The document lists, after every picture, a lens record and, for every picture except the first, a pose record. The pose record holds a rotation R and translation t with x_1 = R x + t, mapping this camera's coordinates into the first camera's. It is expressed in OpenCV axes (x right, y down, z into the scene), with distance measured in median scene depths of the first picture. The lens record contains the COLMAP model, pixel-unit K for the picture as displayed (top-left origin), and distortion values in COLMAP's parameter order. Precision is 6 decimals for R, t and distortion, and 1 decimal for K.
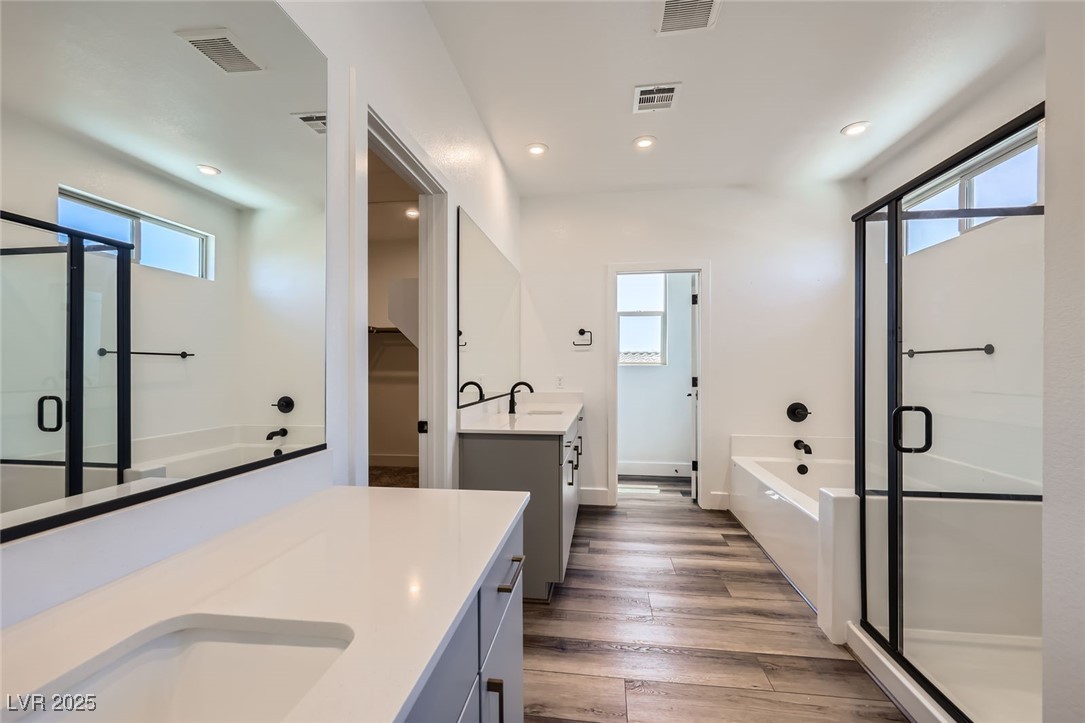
lens RADIAL K [[446.4, 0, 543.3], [0, 446.4, 364.9], [0, 0, 1]] dist [-0.002328, 0.000729]
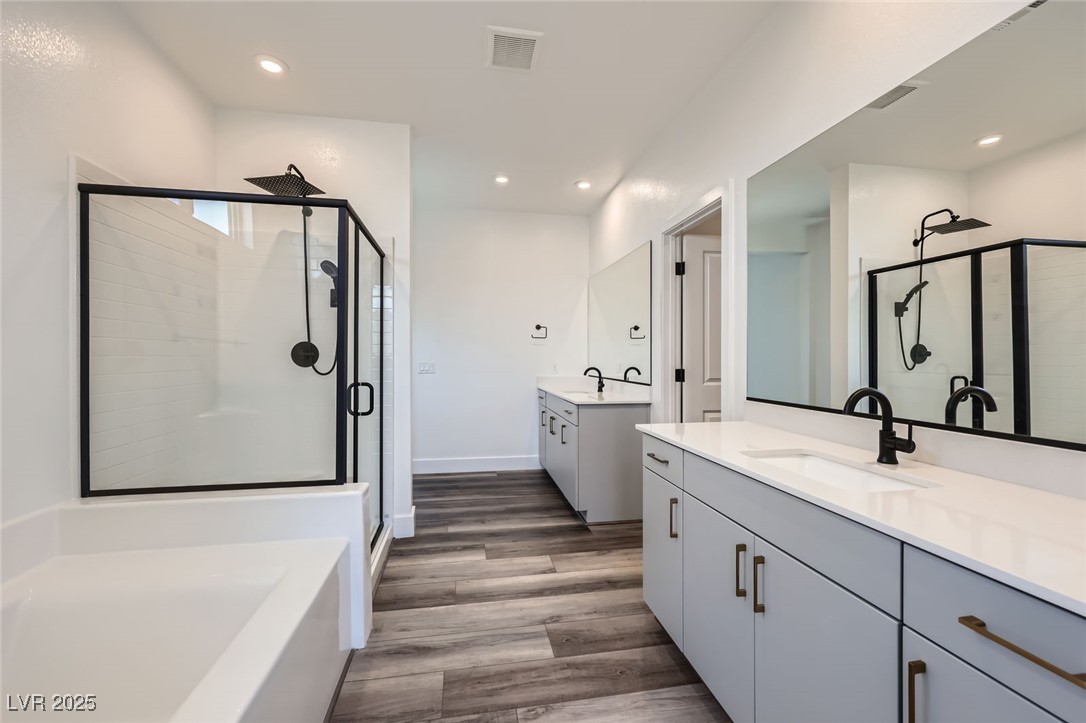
lens RADIAL K [[446.8, 0, 541.3], [0, 446.8, 358.9], [0, 0, 1]] dist [-0.002328, 0.000729]
pose [[-0.951368, -0.002290, -0.308047, 0.548826], [-0.001661, 0.999996, -0.002307, 0.020964], [0.308051, -0.001683, -0.951368, 1.915286]]
